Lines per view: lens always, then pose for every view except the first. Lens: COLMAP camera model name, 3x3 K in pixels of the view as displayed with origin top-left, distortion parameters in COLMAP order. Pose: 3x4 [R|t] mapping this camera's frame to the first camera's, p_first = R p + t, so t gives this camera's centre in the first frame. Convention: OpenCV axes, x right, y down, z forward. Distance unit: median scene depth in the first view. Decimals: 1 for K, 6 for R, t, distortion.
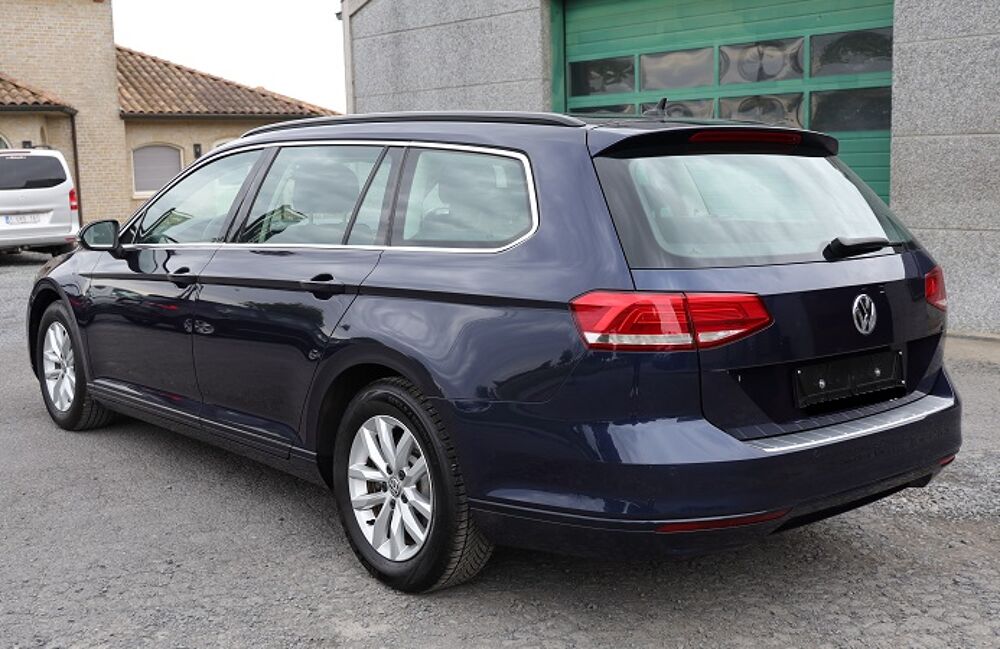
lens RADIAL K [[1274.4, 0, 499.8], [0, 1274.4, 325.2], [0, 0, 1]] dist [-0.086761, 0.000000]
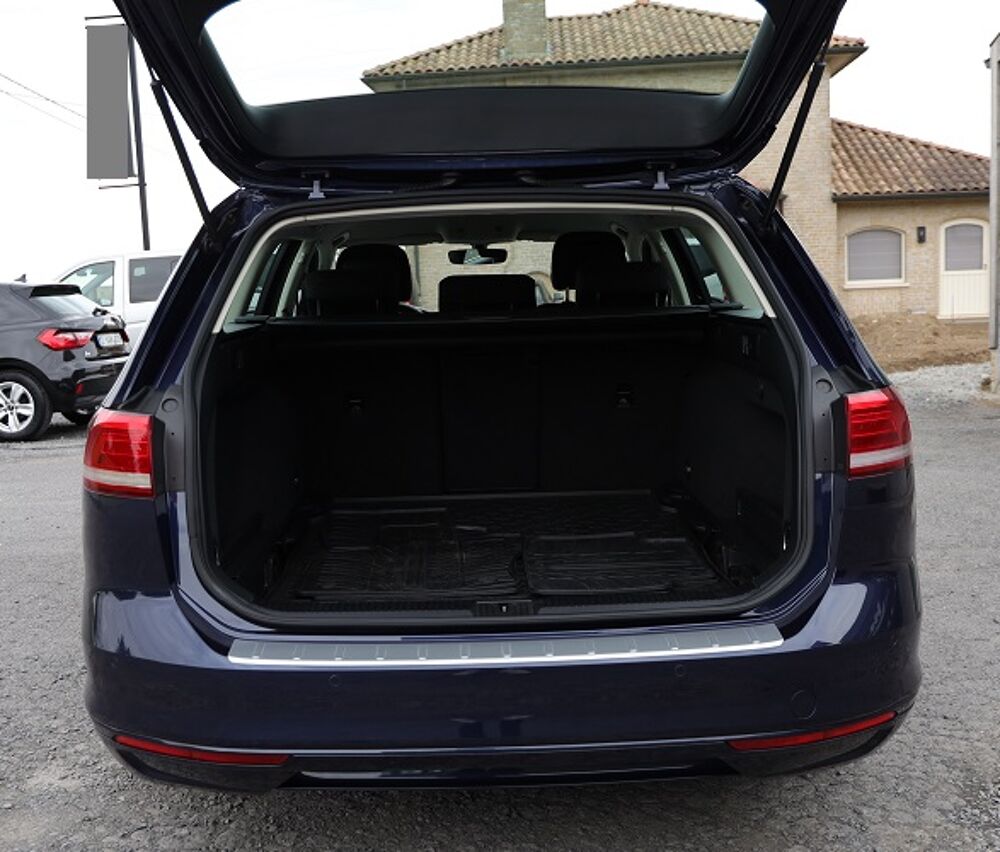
lens RADIAL K [[1293.9, 0, 499.9], [0, 1293.9, 424.9], [0, 0, 1]] dist [0.021215, 0.000000]
pose [[0.739469, 0.066907, -0.669858, 0.163306], [-0.064418, 0.997515, 0.028523, -0.011065], [0.670102, 0.022059, 0.741941, 0.126775]]
